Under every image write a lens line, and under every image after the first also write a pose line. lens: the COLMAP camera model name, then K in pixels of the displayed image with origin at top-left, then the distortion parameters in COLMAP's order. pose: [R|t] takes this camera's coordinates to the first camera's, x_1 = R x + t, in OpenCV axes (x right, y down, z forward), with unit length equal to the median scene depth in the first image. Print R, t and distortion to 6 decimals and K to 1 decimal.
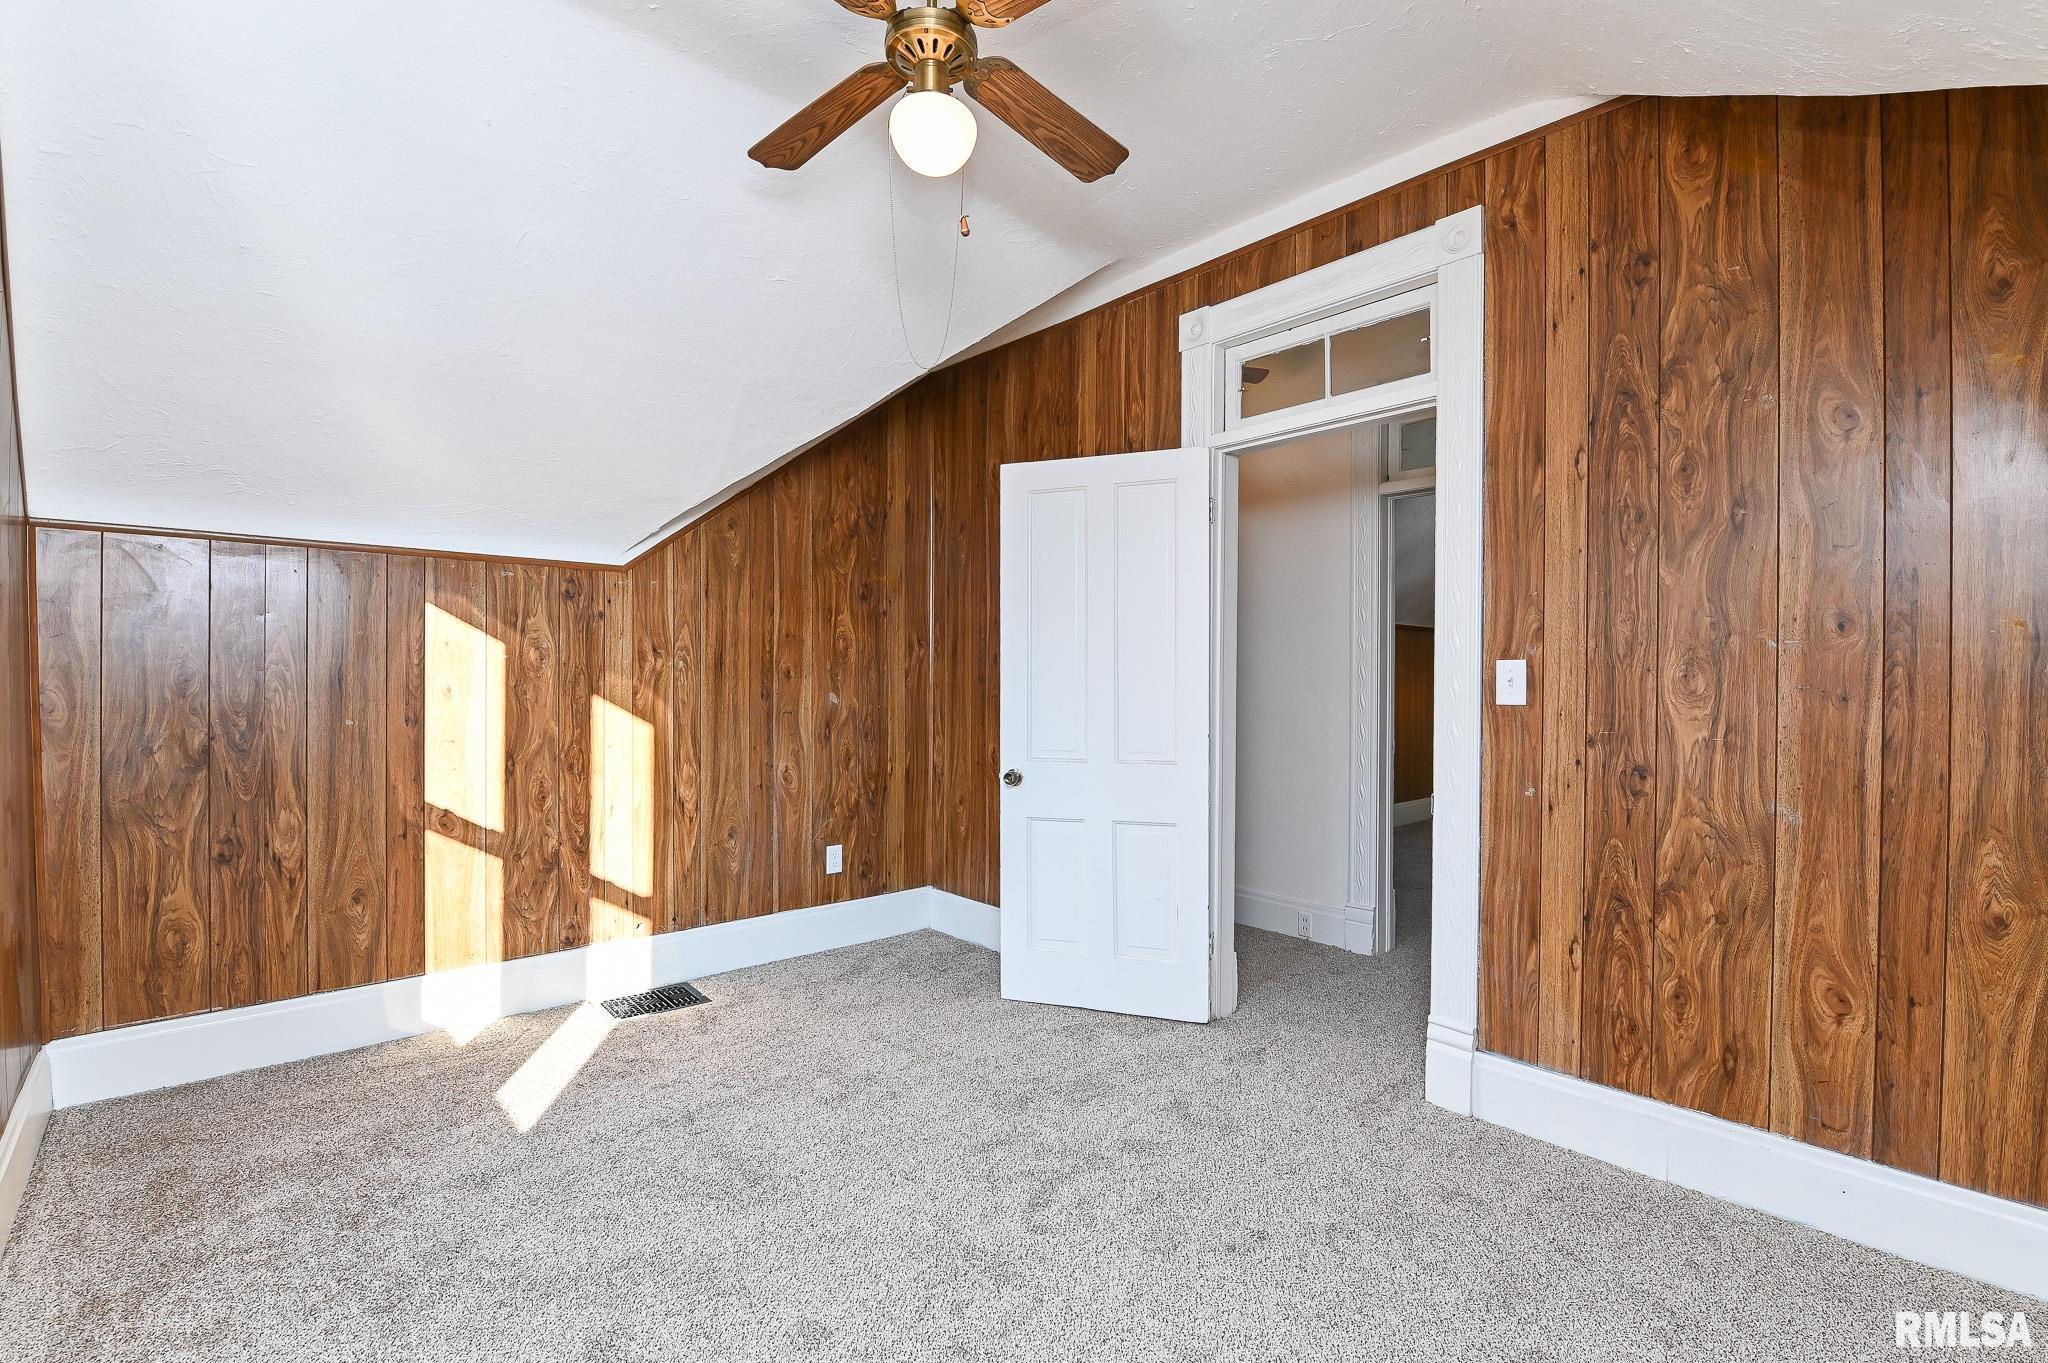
lens RADIAL K [[887.3, 0, 1024.5], [0, 887.3, 686.3], [0, 0, 1]] dist [-0.013084, -0.003870]
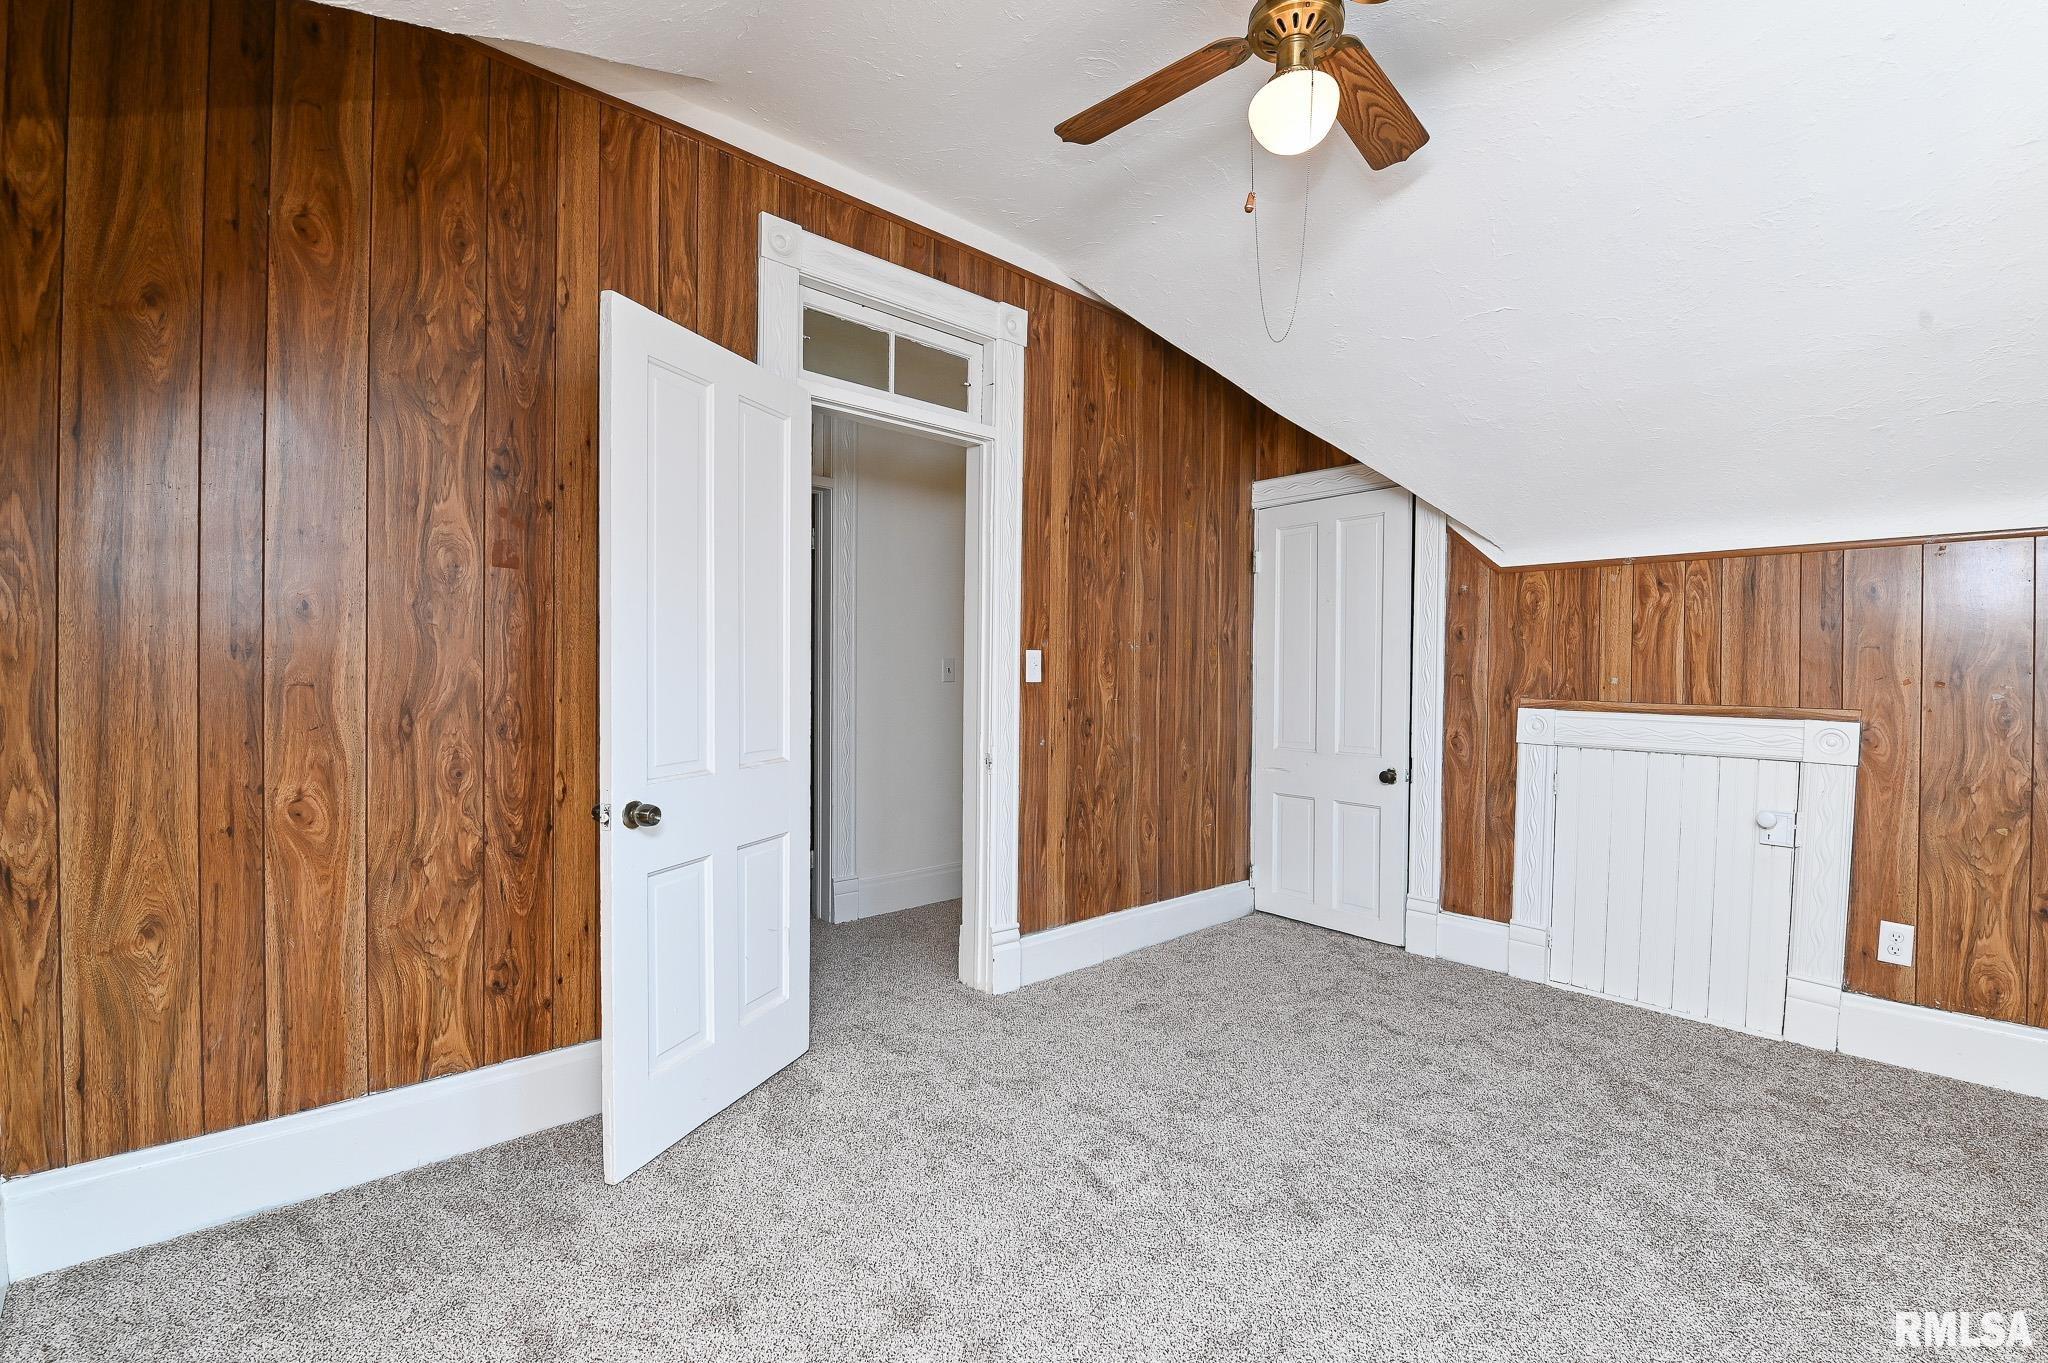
lens RADIAL K [[887.3, 0, 1028.5], [0, 887.3, 687.4], [0, 0, 1]] dist [-0.013084, -0.003870]
pose [[0.008131, -0.016339, 0.999833, -0.875391], [-0.003541, 0.999860, 0.016369, 0.006504], [-0.999961, -0.003674, 0.008072, 1.019311]]
